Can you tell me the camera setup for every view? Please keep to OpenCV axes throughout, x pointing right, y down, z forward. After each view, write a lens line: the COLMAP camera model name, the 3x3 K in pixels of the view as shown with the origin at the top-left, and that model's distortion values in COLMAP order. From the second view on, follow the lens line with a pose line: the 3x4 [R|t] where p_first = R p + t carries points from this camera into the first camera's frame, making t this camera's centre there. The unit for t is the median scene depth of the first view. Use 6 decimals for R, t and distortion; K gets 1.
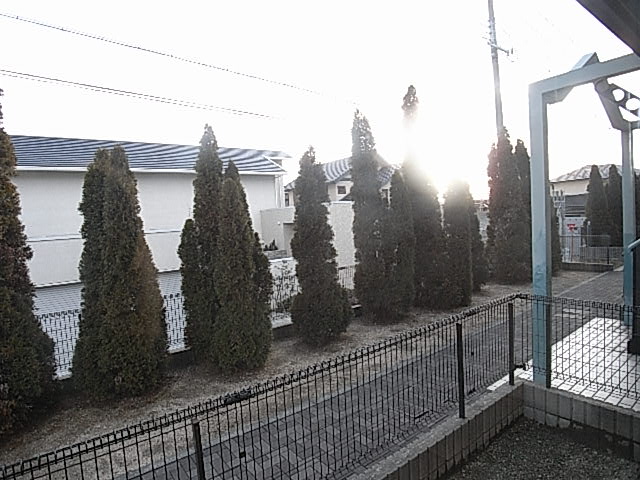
lens RADIAL K [[367.1, 0, 316.7], [0, 367.1, 242.1], [0, 0, 1]] dist [-0.068195, 0.018580]
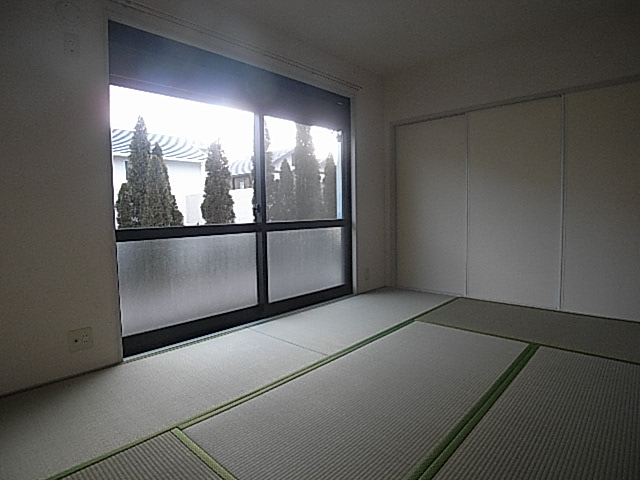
lens RADIAL K [[367.1, 0, 318.0], [0, 367.1, 237.8], [0, 0, 1]] dist [-0.068195, 0.018580]
pose [[0.980929, 0.026919, 0.192496, 0.138513], [-0.028995, 0.999548, 0.007976, 0.132751], [-0.192194, -0.013405, 0.981265, -0.581777]]
